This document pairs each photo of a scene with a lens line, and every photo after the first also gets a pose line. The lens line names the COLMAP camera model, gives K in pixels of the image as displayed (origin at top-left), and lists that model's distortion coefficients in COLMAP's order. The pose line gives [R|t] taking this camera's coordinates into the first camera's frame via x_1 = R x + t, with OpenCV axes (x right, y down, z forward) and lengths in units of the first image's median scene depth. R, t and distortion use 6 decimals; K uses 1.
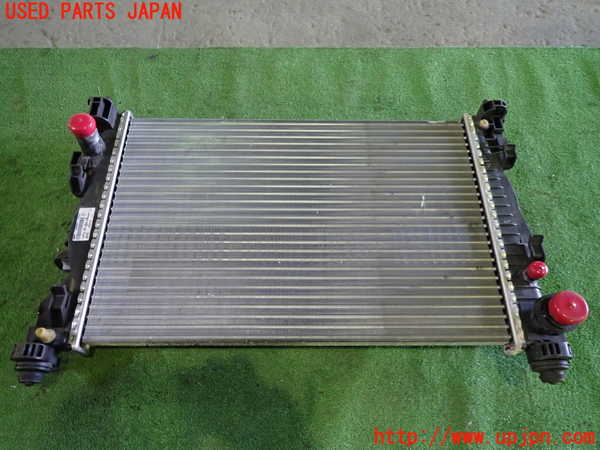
lens RADIAL K [[434.4, 0, 300.2], [0, 434.4, 223.8], [0, 0, 1]] dist [-0.012452, -0.005181]
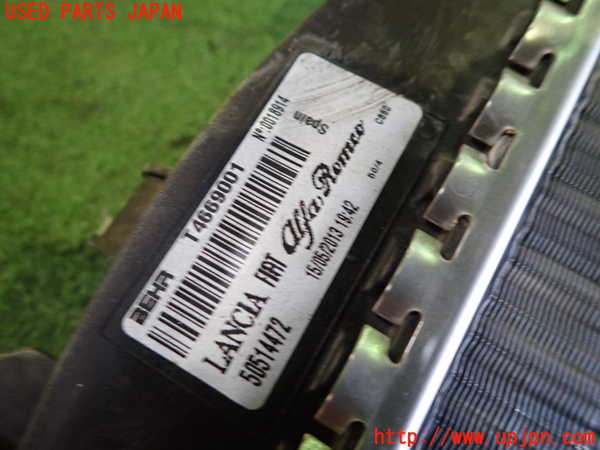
lens RADIAL K [[434.4, 0, 299.7], [0, 434.4, 225.7], [0, 0, 1]] dist [-0.012452, -0.005181]
pose [[0.870428, 0.446964, -0.206347, -0.472928], [-0.439723, 0.894349, 0.082359, -0.005996], [0.221358, 0.019048, 0.975007, 0.902257]]
